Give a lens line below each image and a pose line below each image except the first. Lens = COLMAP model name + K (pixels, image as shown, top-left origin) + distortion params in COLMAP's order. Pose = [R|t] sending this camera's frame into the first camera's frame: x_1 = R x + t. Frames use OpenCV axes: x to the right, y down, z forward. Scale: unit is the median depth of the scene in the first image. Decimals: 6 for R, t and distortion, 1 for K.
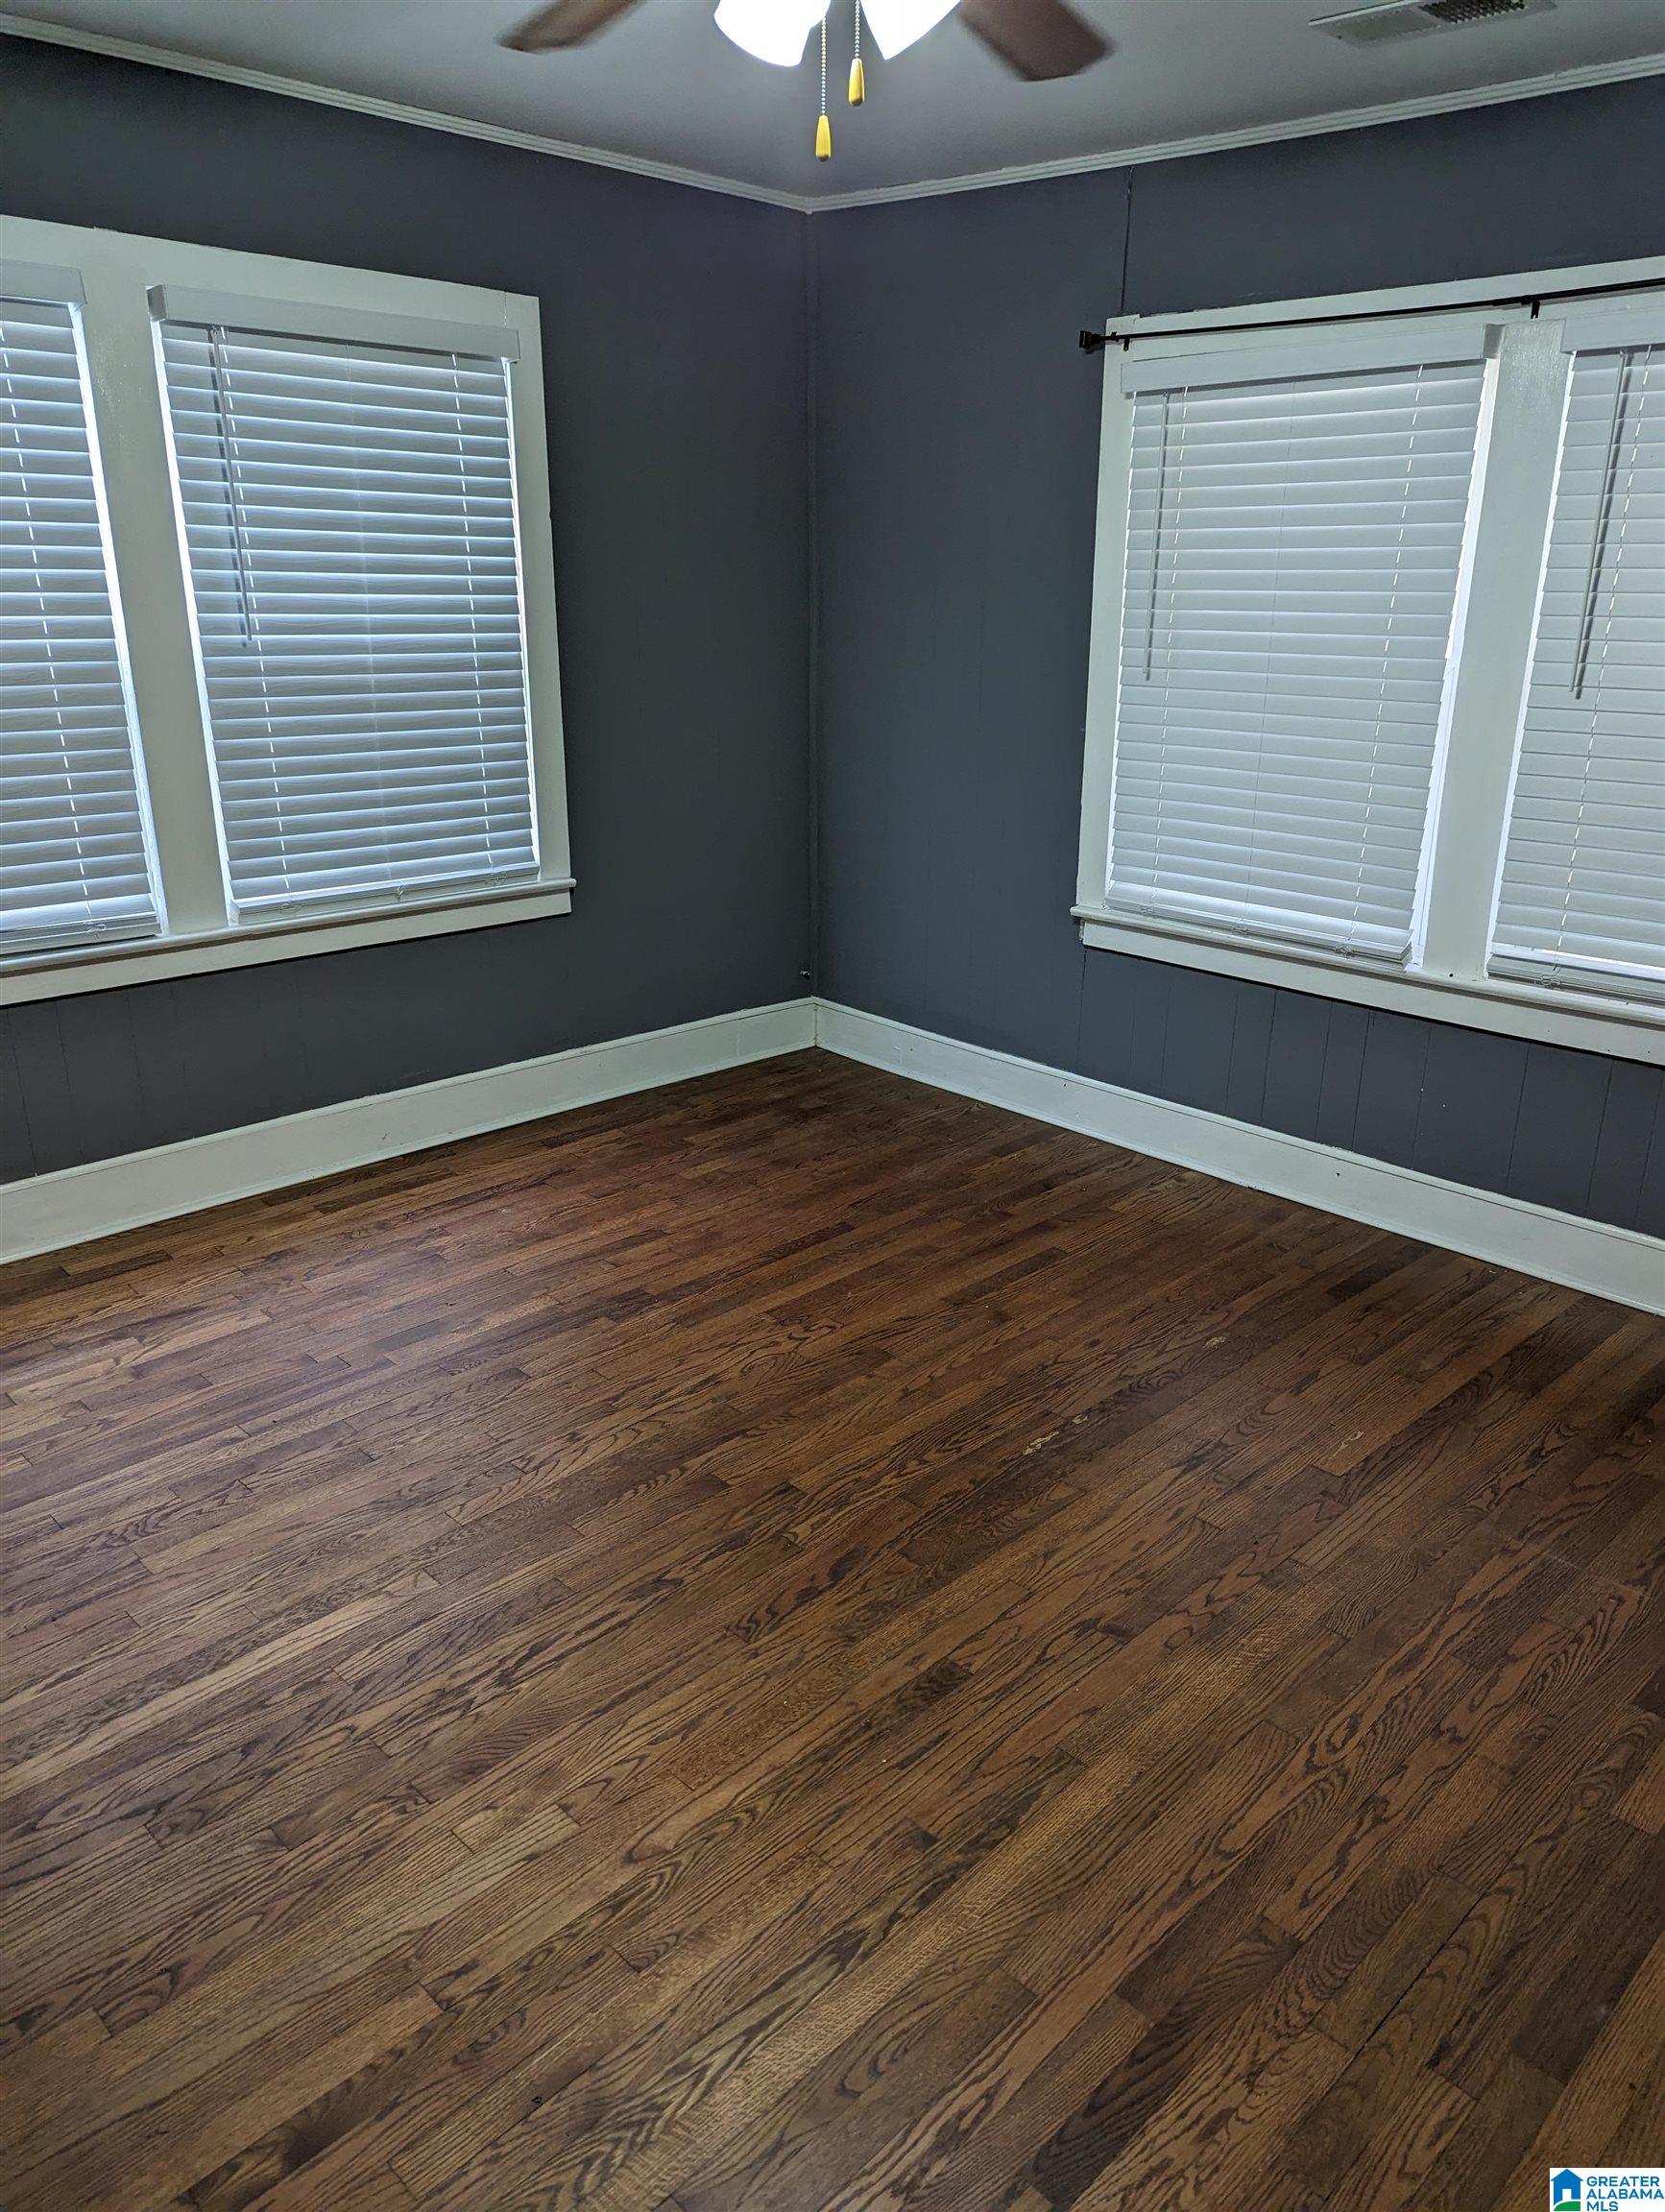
lens RADIAL K [[1532.8, 0, 832.5], [0, 1532.8, 1106.0], [0, 0, 1]] dist [0.092700, -0.089793]
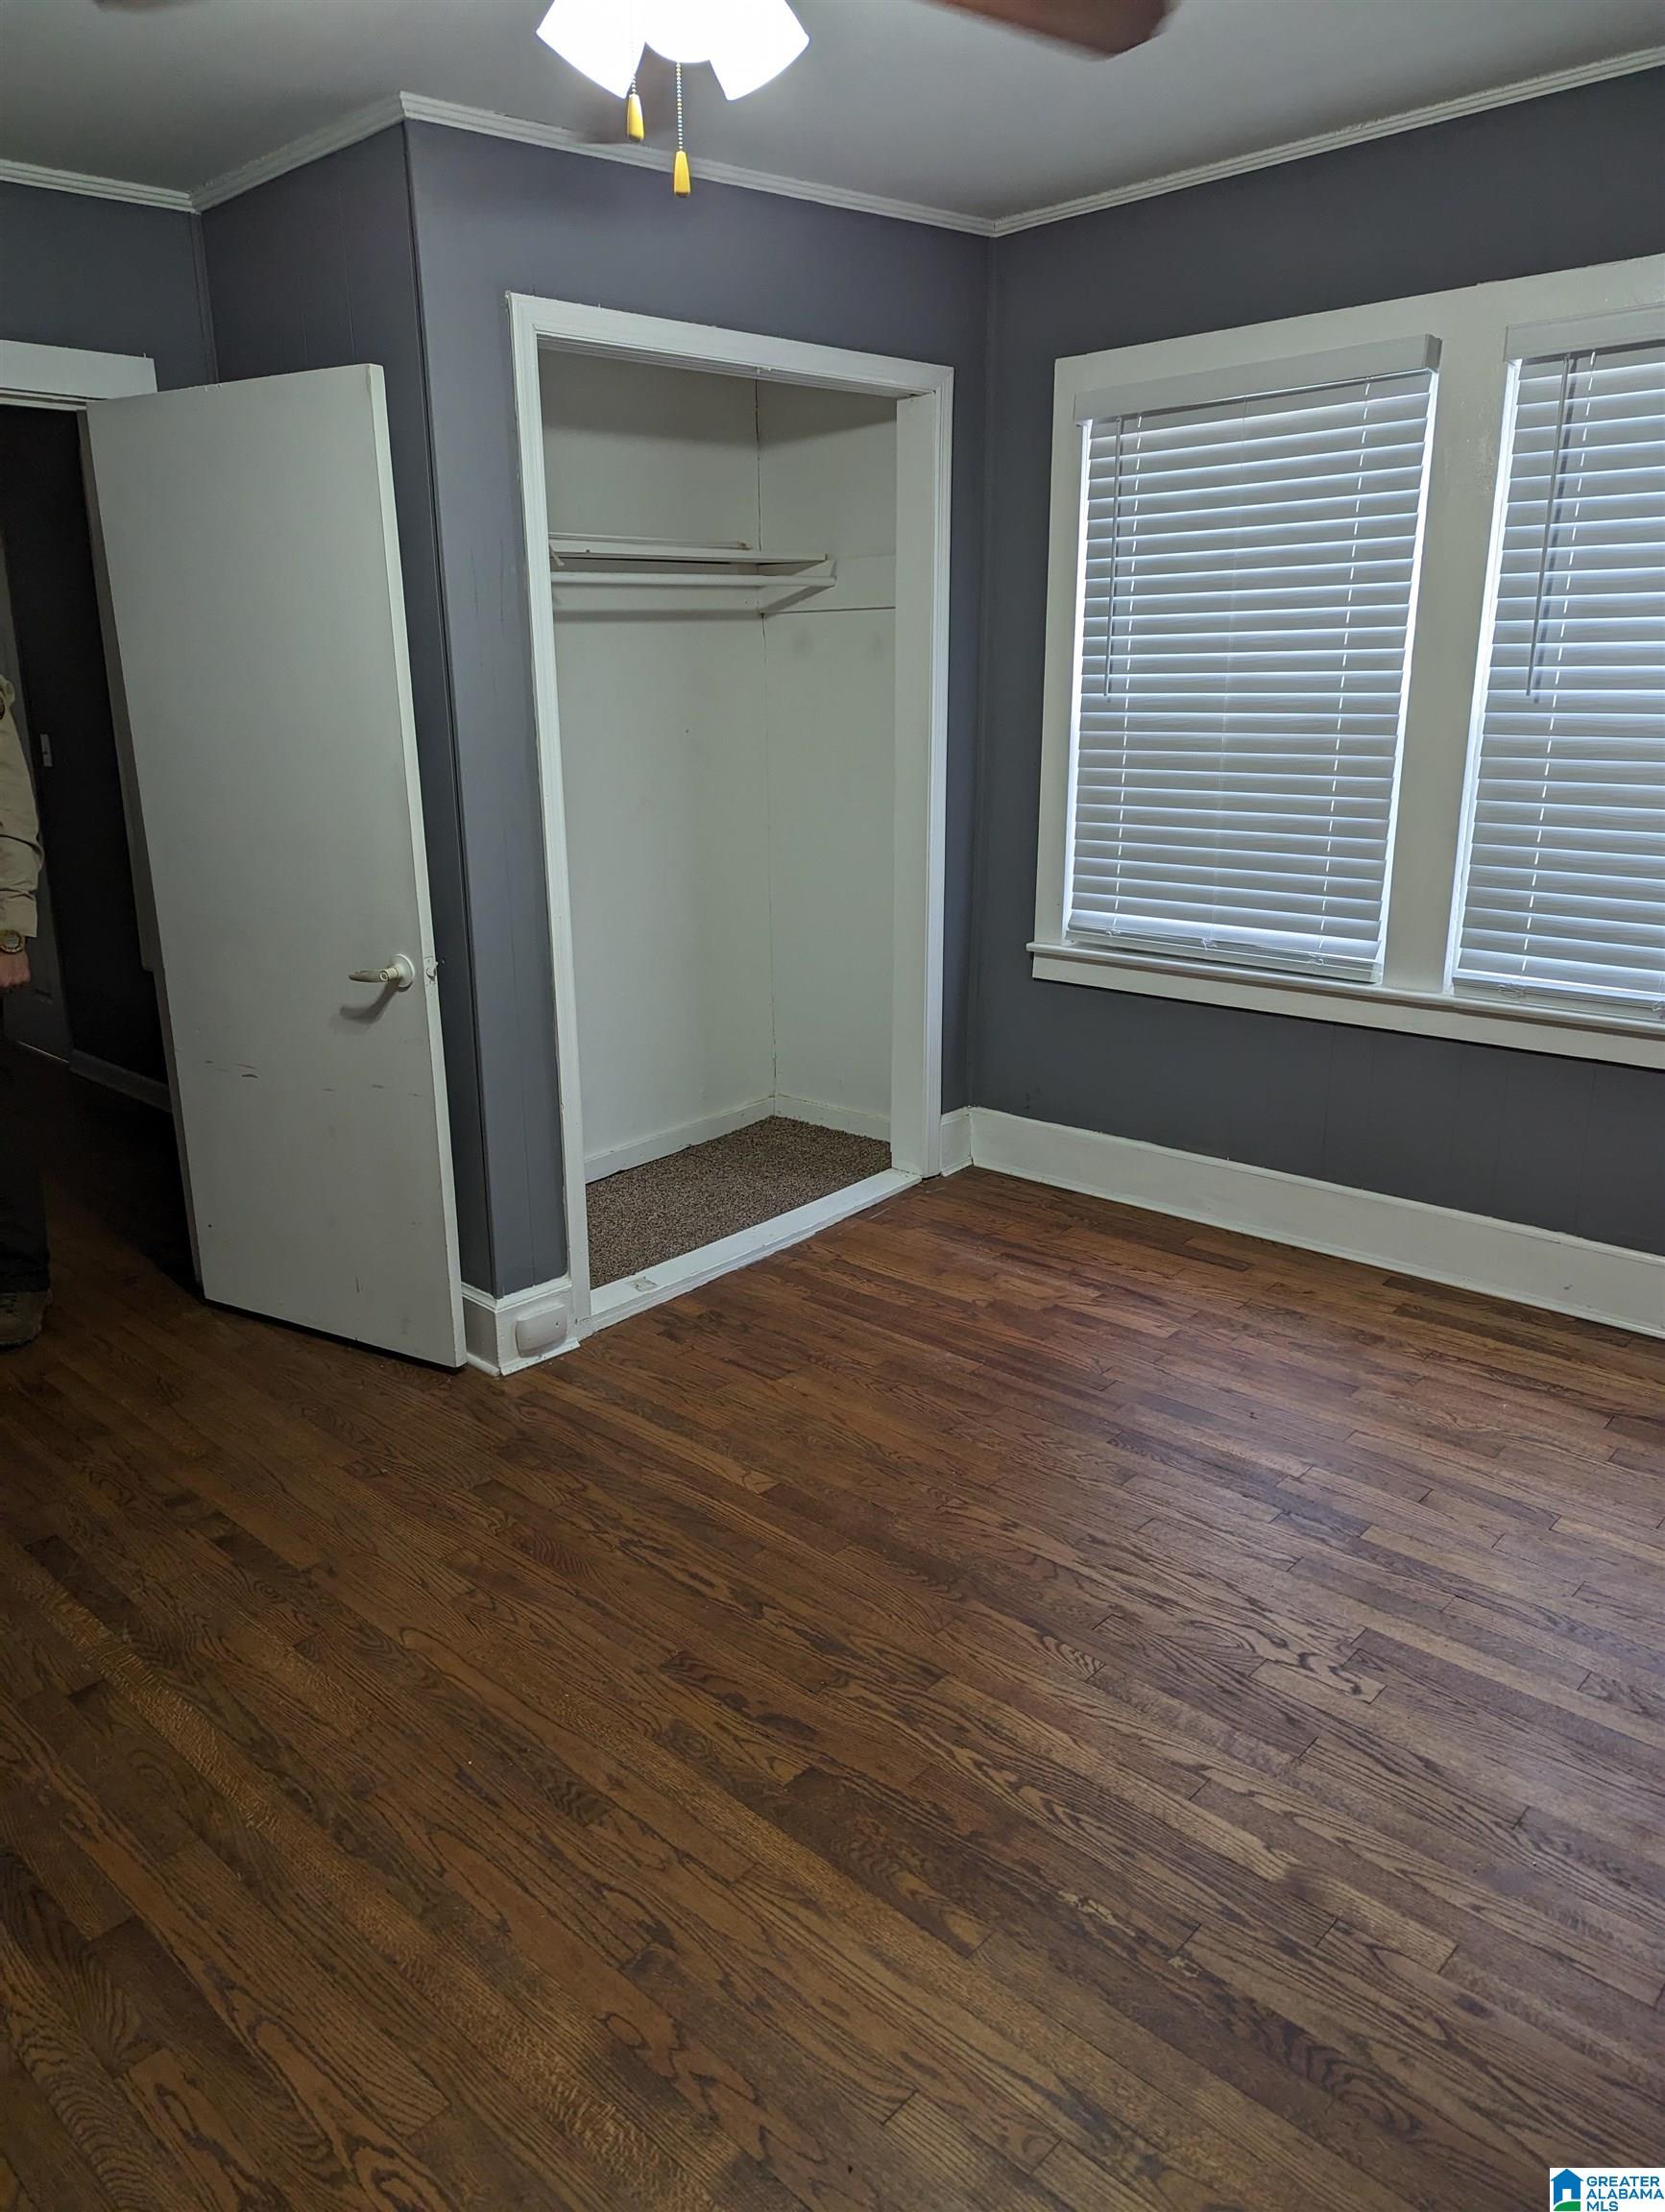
lens RADIAL K [[1515.8, 0, 832.5], [0, 1515.8, 1106.0], [0, 0, 1]] dist [0.030997, -0.025355]
pose [[0.050063, 0.274404, -0.960310, 0.555750], [-0.307377, 0.919080, 0.246599, -0.185635], [0.950270, 0.282832, 0.130357, 0.606252]]
